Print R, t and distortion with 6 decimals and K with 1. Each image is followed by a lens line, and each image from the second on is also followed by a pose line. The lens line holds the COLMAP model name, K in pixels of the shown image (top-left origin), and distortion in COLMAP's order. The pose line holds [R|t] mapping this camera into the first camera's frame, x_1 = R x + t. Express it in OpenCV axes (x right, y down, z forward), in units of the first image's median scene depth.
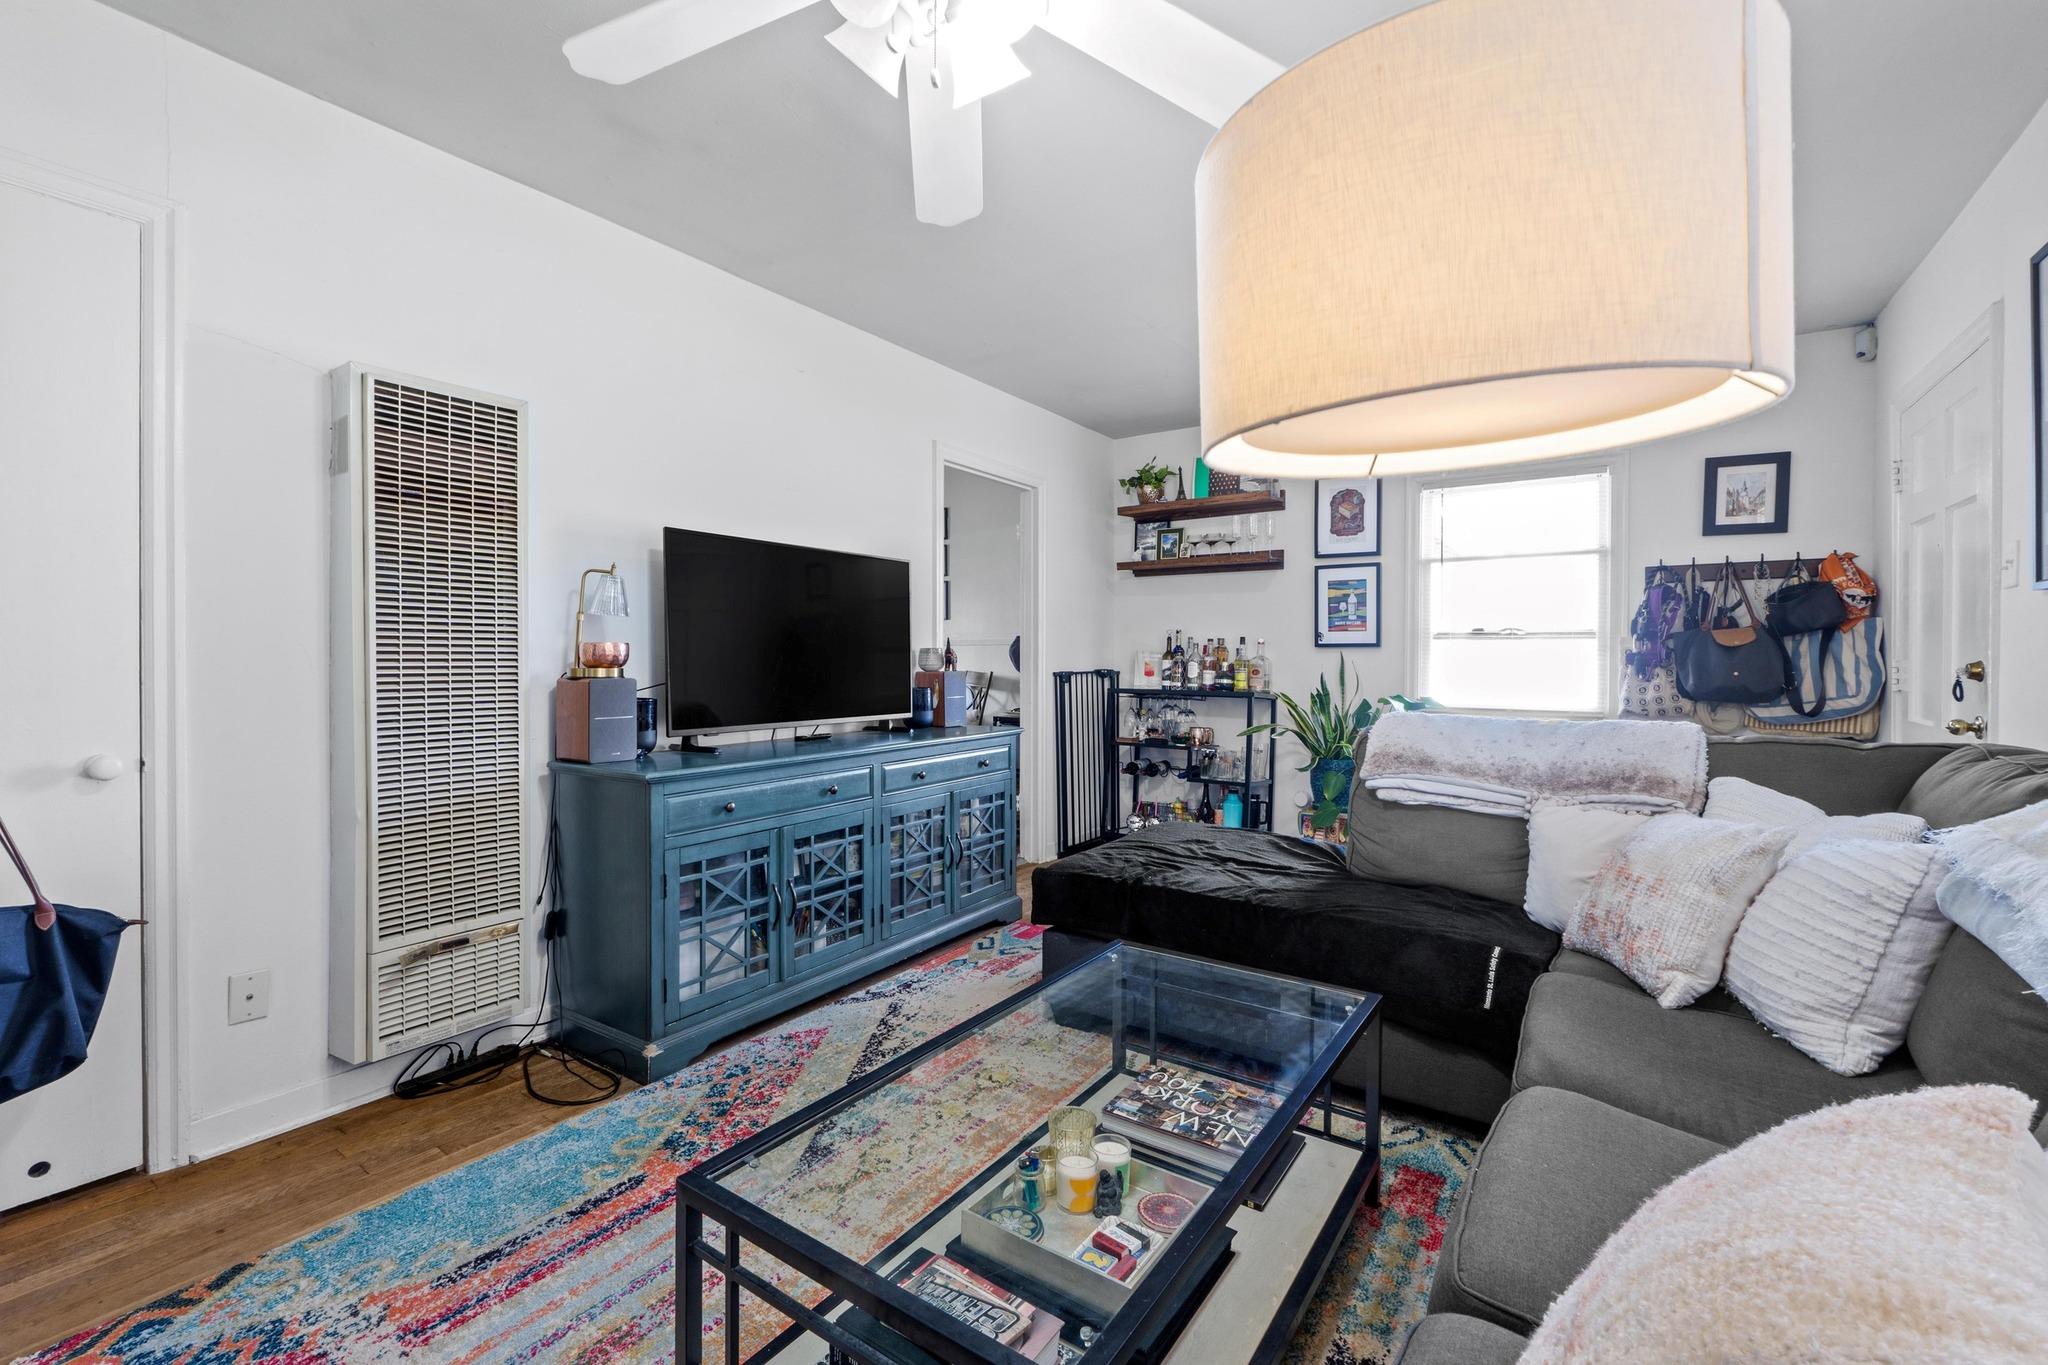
lens RADIAL K [[880.2, 0, 1029.7], [0, 880.2, 670.5], [0, 0, 1]] dist [-0.005021, 0.001524]
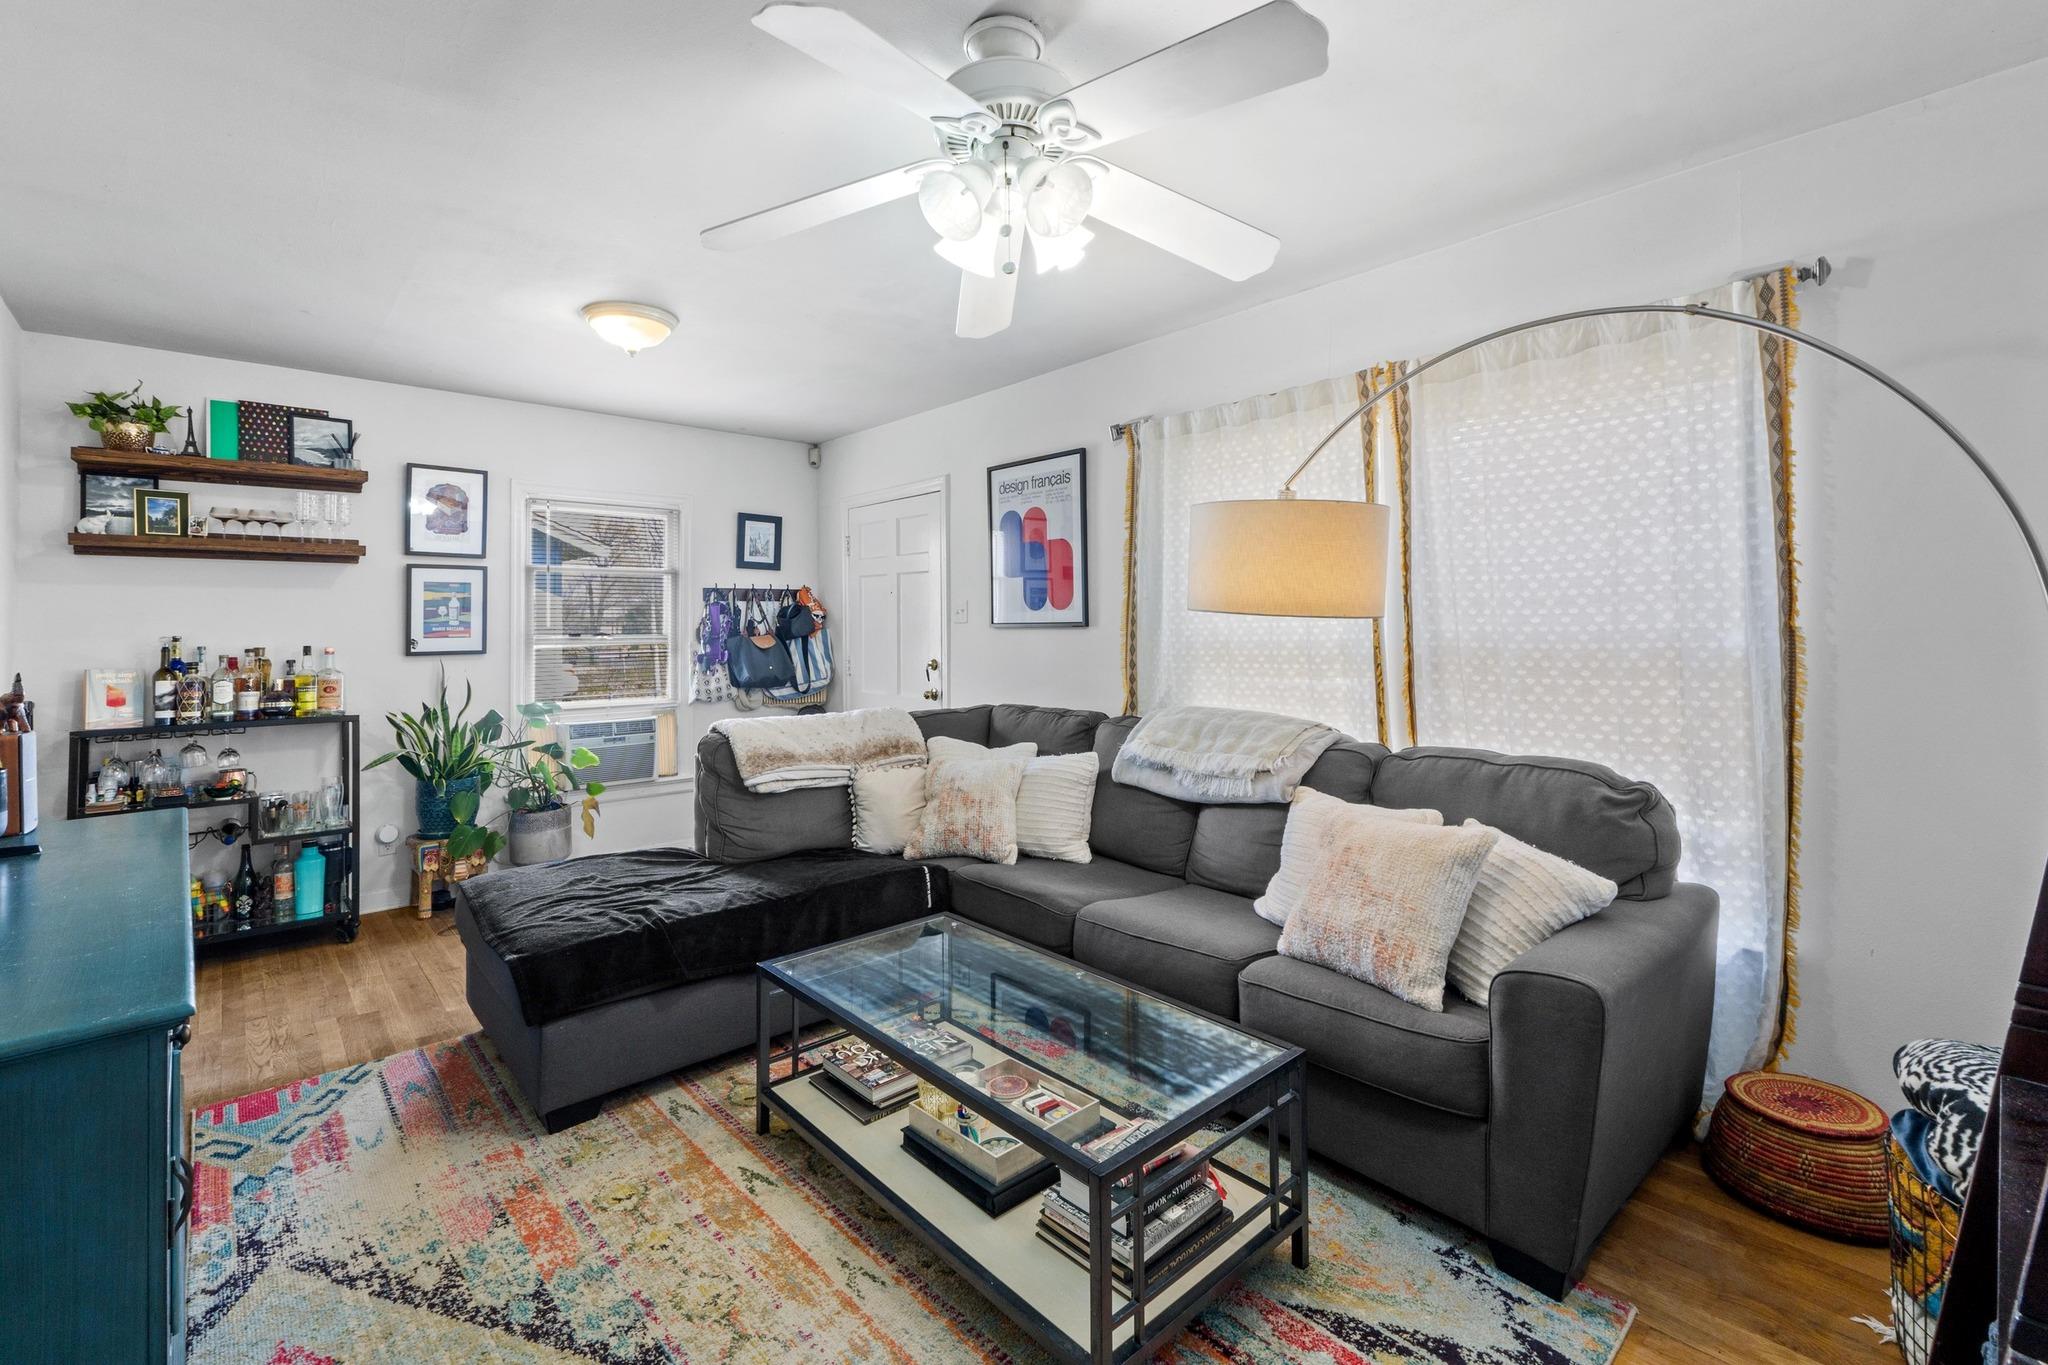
lens RADIAL K [[880.2, 0, 1023.0], [0, 880.2, 623.4], [0, 0, 1]] dist [-0.005021, 0.001524]
pose [[0.233004, -0.001669, 0.972474, -0.485558], [0.024275, 0.999697, -0.004100, -0.051245], [-0.972173, 0.024562, 0.232973, 0.250369]]
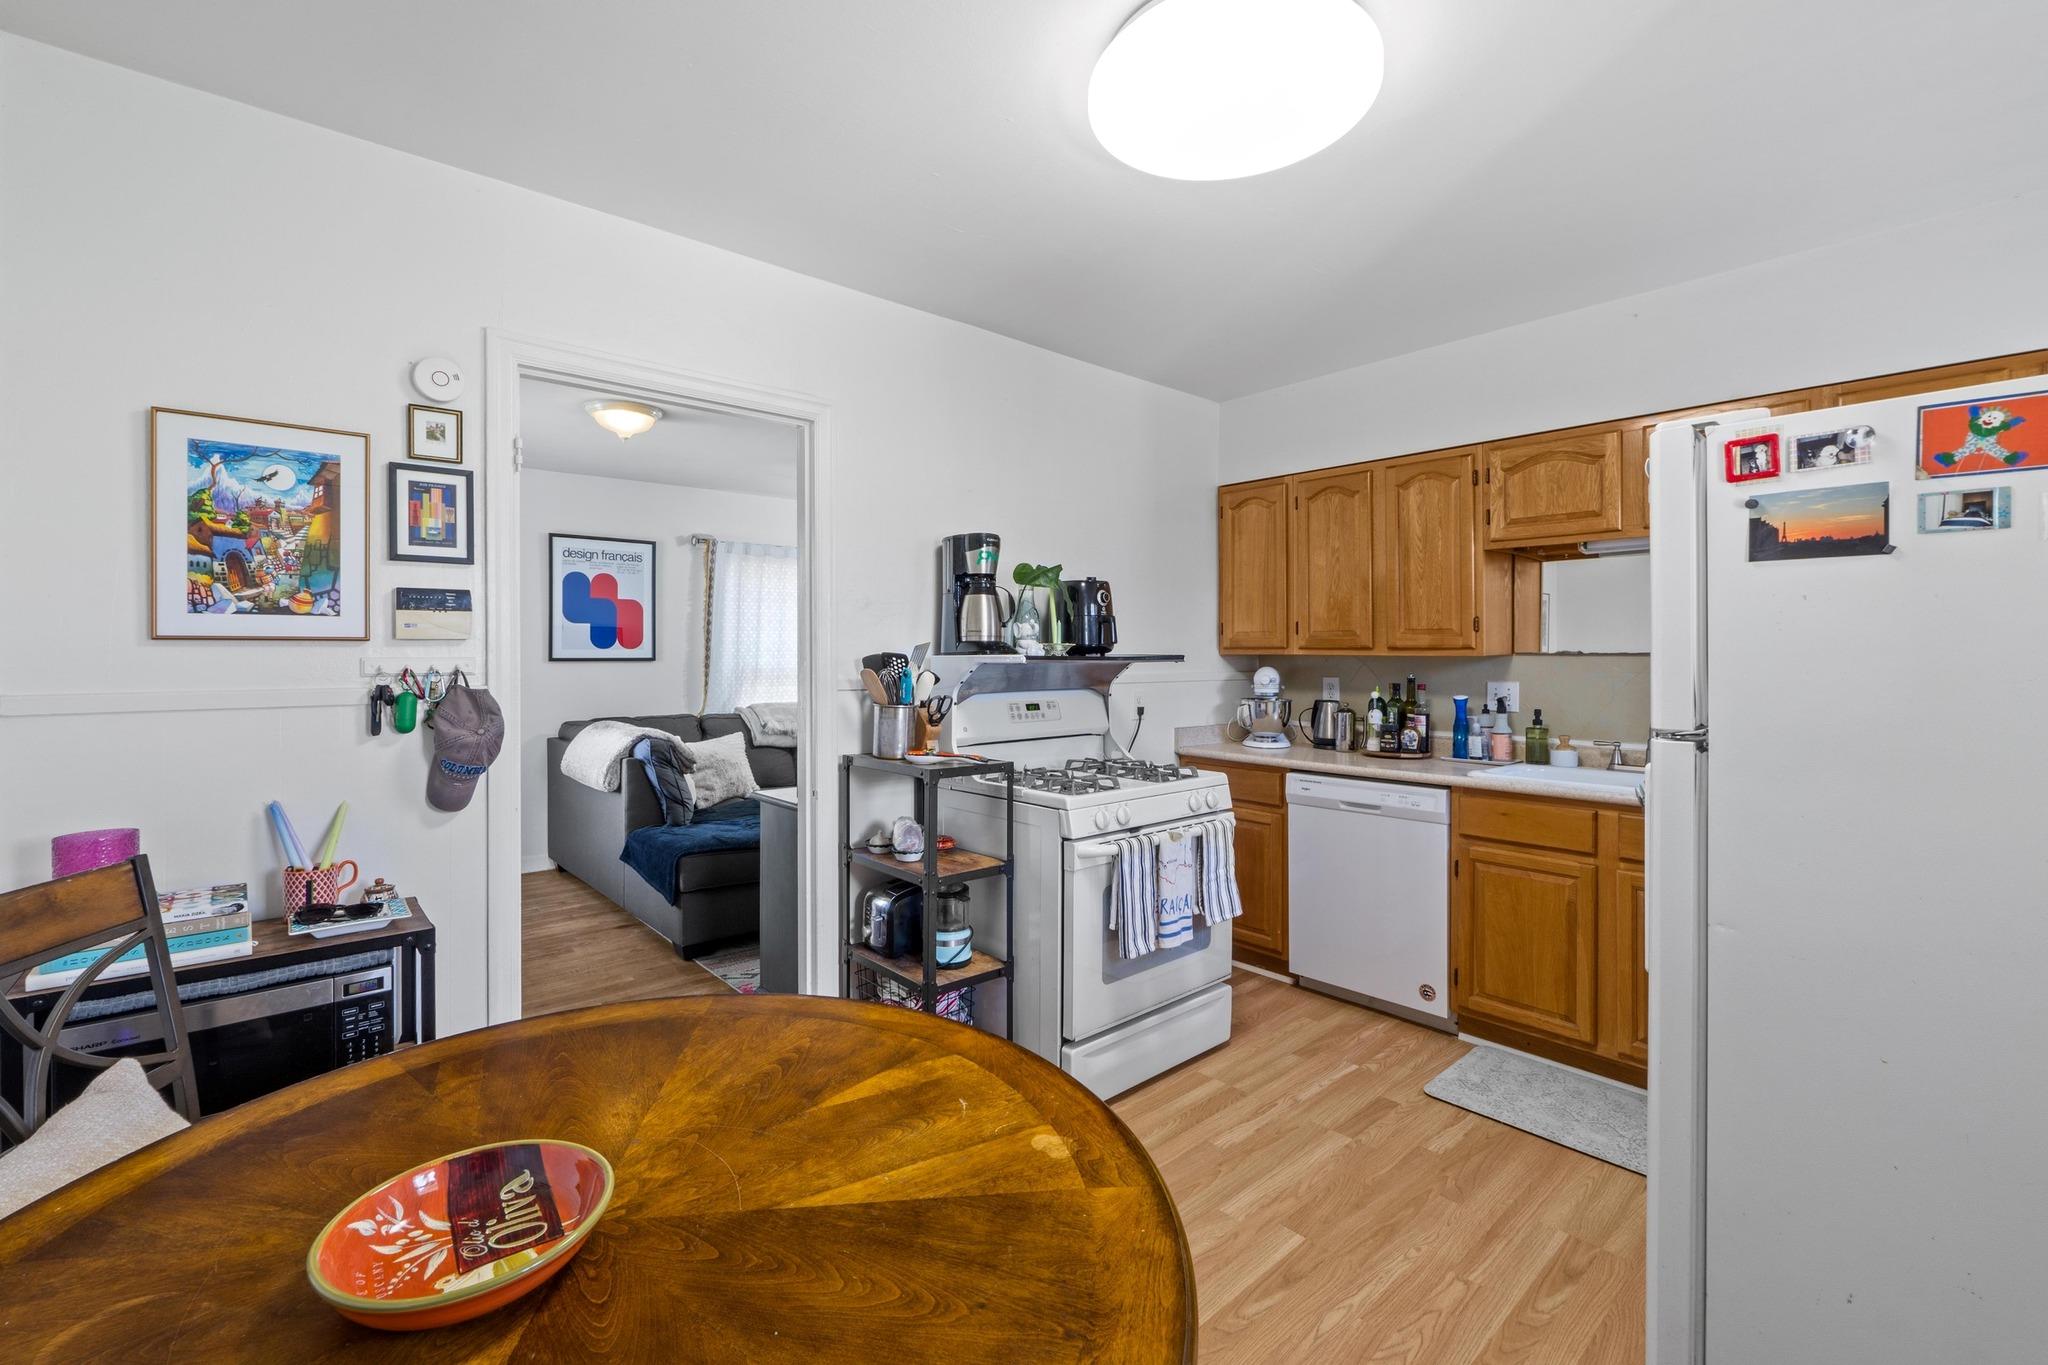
lens RADIAL K [[880.2, 0, 1014.6], [0, 880.2, 657.0], [0, 0, 1]] dist [-0.005021, 0.001524]
pose [[-0.960382, -0.001325, 0.278684, -0.506830], [0.002670, 0.999899, 0.013953, -0.076982], [-0.278674, 0.014144, -0.960282, 1.760949]]
